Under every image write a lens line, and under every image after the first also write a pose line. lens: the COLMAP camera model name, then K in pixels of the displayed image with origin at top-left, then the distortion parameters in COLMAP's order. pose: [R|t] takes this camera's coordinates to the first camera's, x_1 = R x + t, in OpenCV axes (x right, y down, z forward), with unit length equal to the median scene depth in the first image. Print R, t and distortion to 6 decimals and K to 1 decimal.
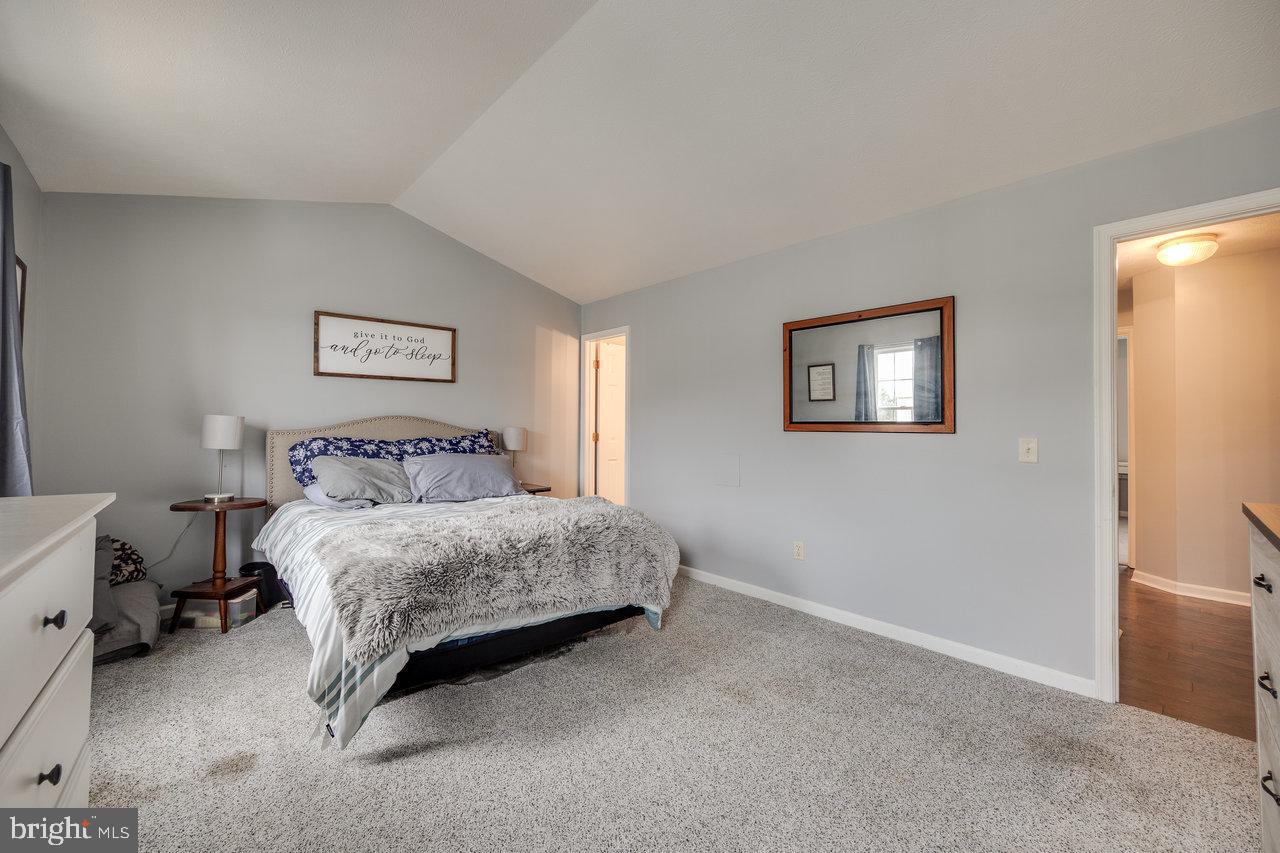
lens RADIAL K [[532.4, 0, 635.0], [0, 532.4, 425.0], [0, 0, 1]] dist [-0.002501, 0.000120]
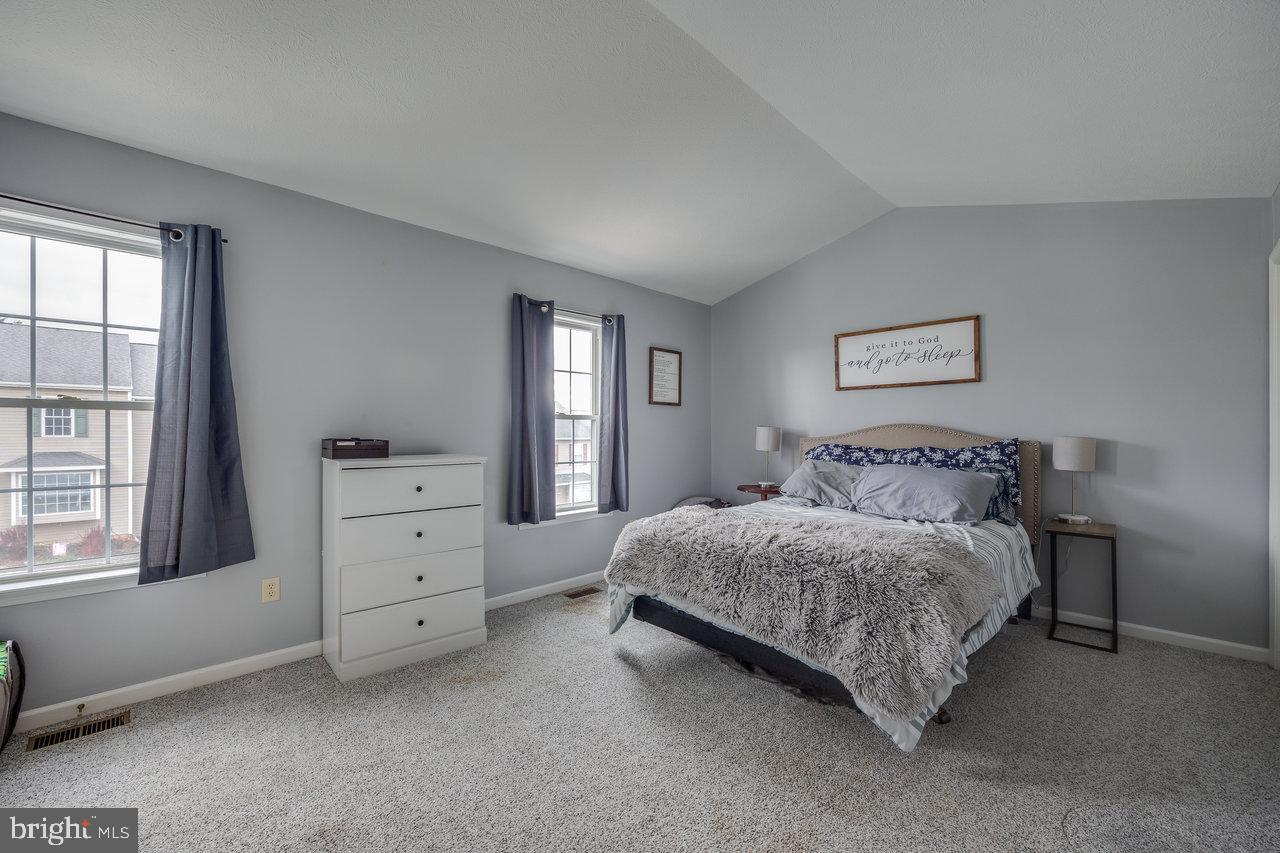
lens RADIAL K [[538.8, 0, 638.8], [0, 538.8, 431.3], [0, 0, 1]] dist [-0.000636, -0.000240]
pose [[0.032258, -0.002181, -0.999477, 0.543416], [0.006673, 0.999976, -0.001967, -0.004614], [0.999457, -0.006606, 0.032272, 0.512065]]
